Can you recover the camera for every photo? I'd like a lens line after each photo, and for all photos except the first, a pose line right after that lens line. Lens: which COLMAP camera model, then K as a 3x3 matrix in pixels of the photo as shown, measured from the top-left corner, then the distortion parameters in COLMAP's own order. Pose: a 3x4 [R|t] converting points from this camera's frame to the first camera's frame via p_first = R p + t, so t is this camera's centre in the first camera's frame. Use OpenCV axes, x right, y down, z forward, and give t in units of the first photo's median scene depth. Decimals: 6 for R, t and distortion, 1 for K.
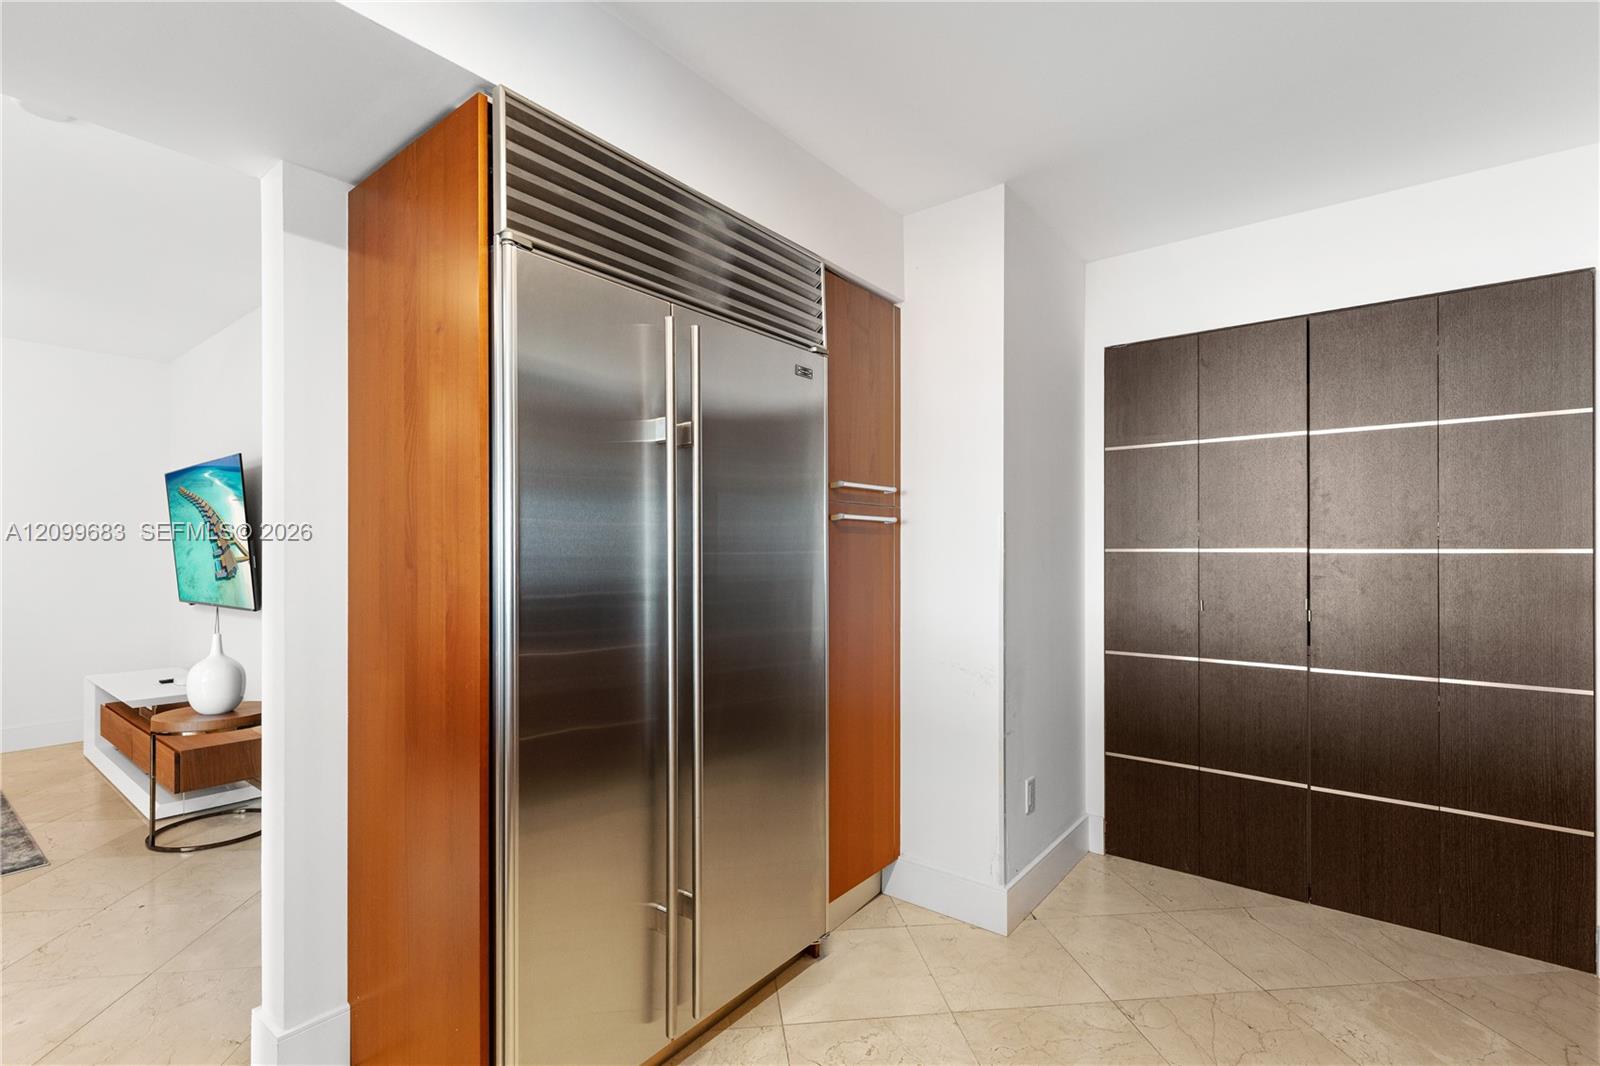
lens RADIAL K [[727.6, 0, 786.4], [0, 727.6, 546.3], [0, 0, 1]] dist [0.003210, -0.000306]
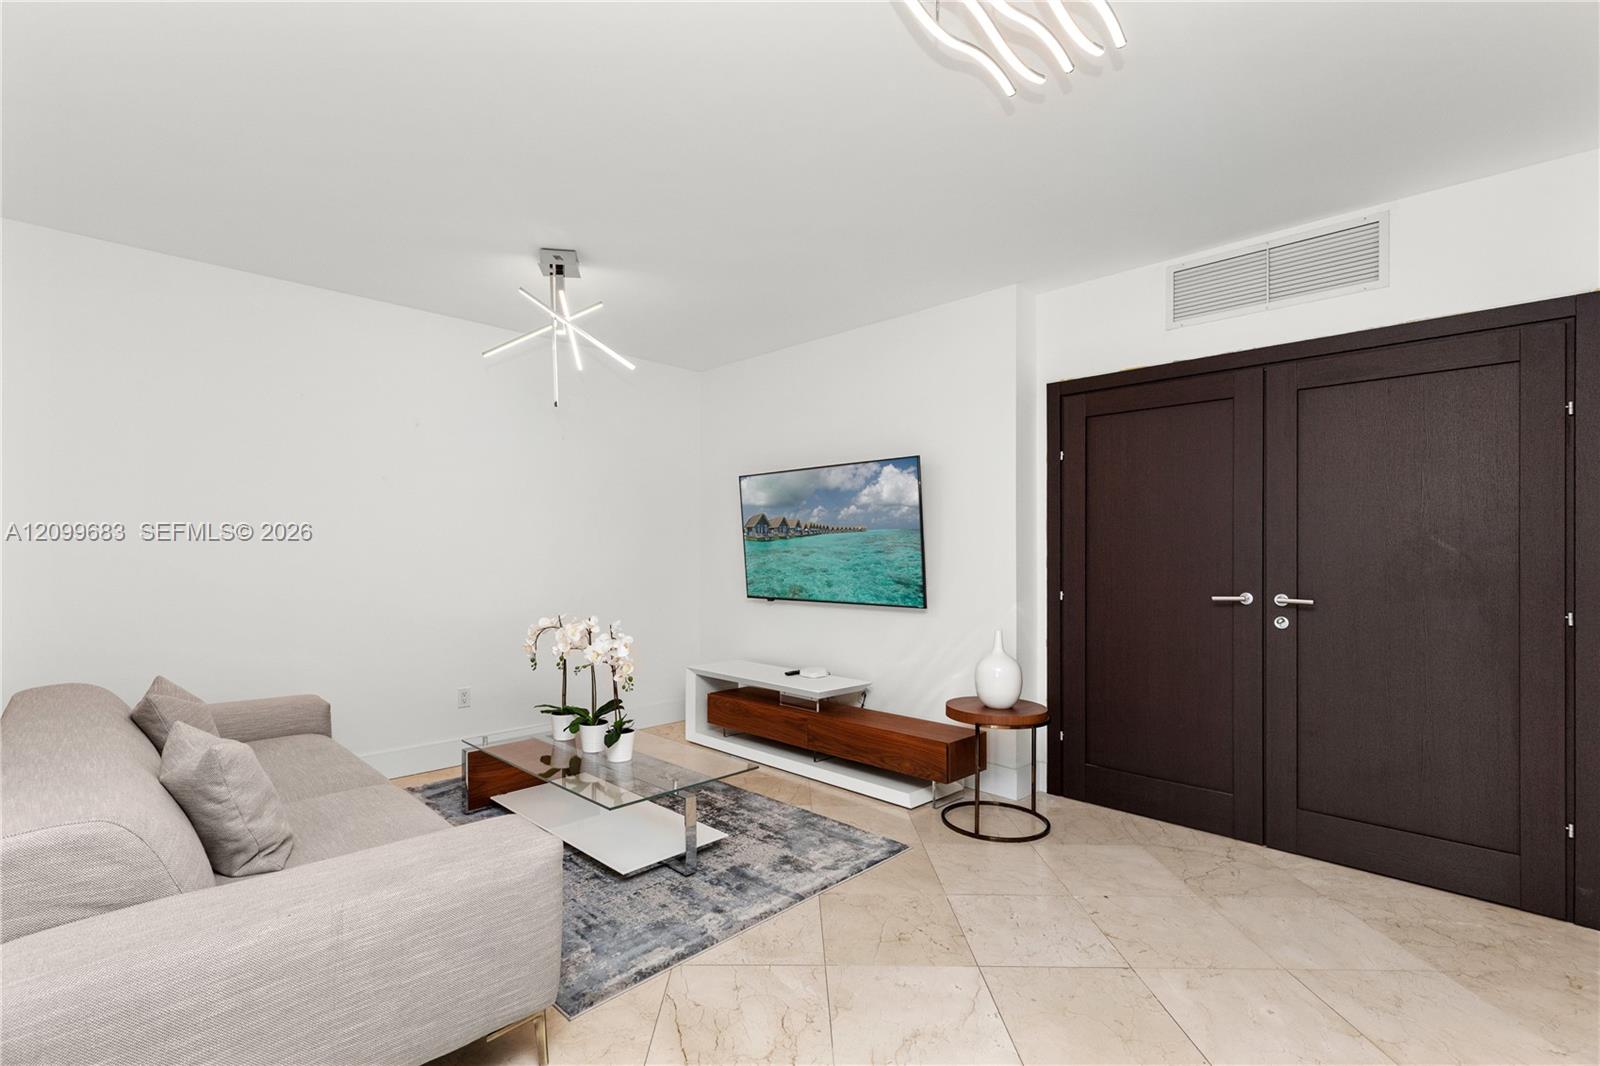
lens RADIAL K [[727.6, 0, 786.4], [0, 727.6, 546.3], [0, 0, 1]] dist [0.003210, -0.000306]
pose [[0.993418, 0.005883, -0.114398, -1.004039], [-0.005714, 0.999982, 0.001804, 0.002215], [0.114406, -0.001138, 0.993433, -0.054416]]
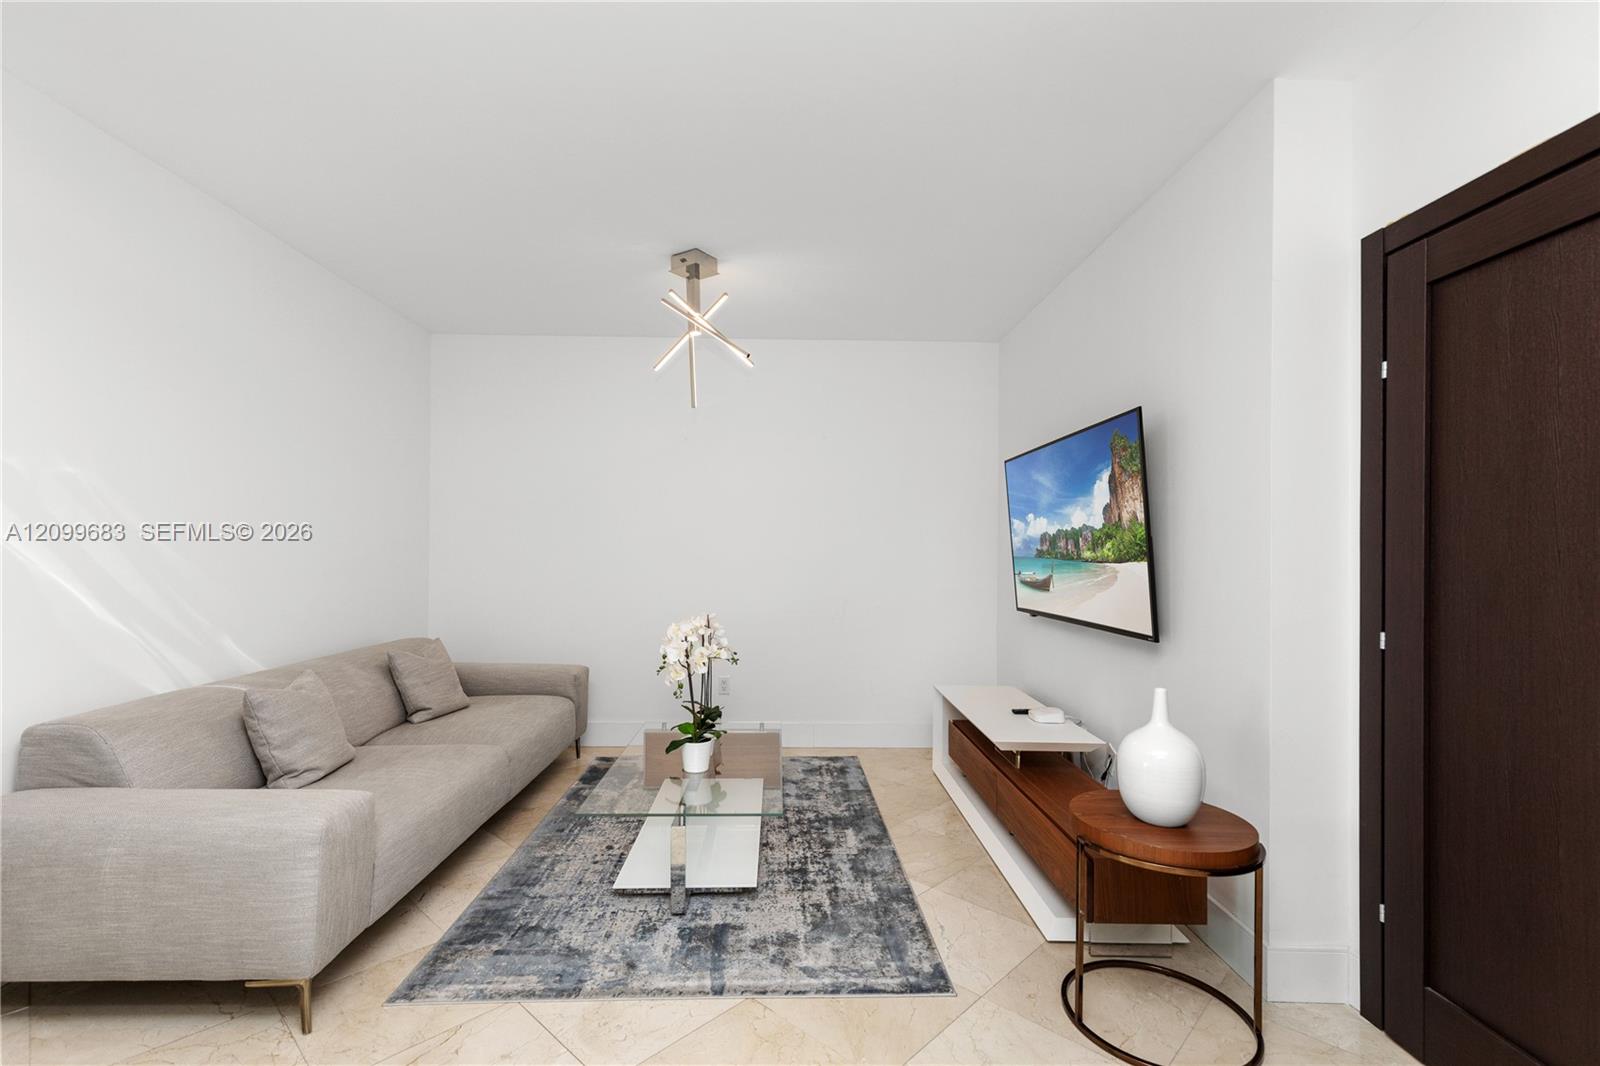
lens RADIAL K [[714.1, 0, 797.5], [0, 714.1, 546.6], [0, 0, 1]] dist [0.003098, 0.001032]
pose [[0.641921, 0.005065, -0.766754, -0.544576], [-0.003809, 0.999987, 0.003417, 0.002149], [0.766761, 0.000727, 0.641932, 0.413506]]
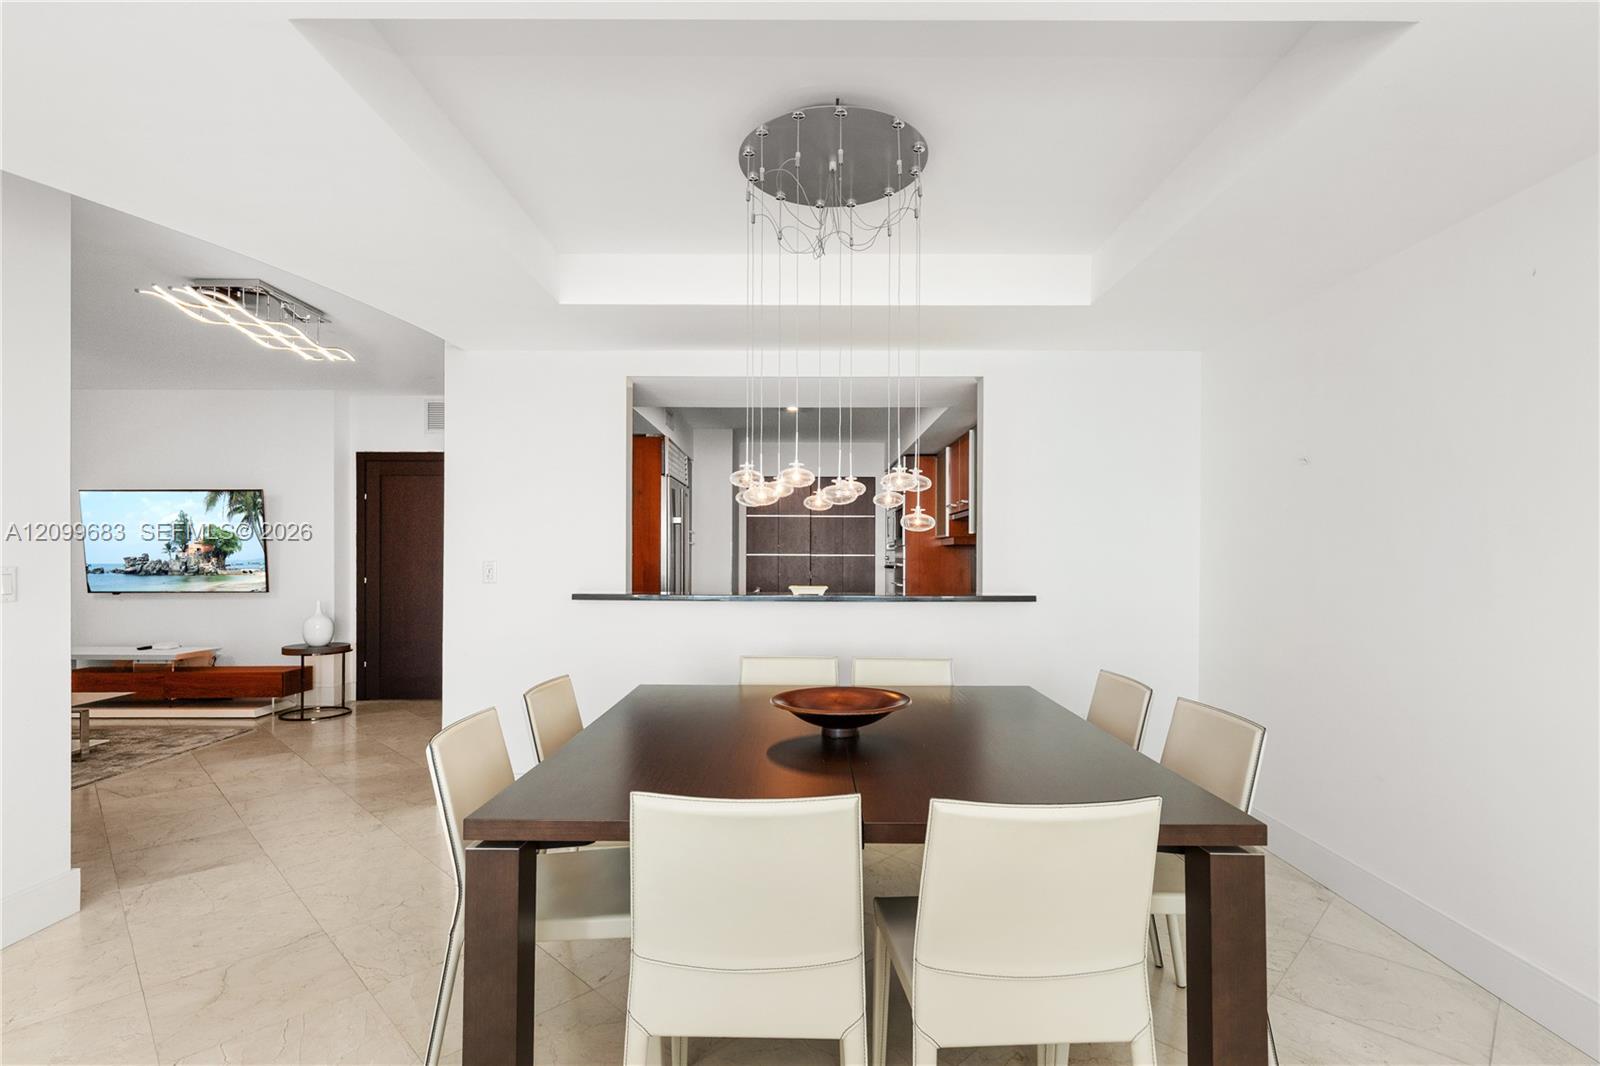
lens RADIAL K [[772.5, 0, 801.6], [0, 772.5, 551.7], [0, 0, 1]] dist [0.013427, 0.000377]
pose [[0.786162, 0.007312, 0.617978, -1.067304], [-0.005437, 0.999973, -0.004916, 0.008123], [-0.617997, 0.000505, 0.786180, -1.232658]]
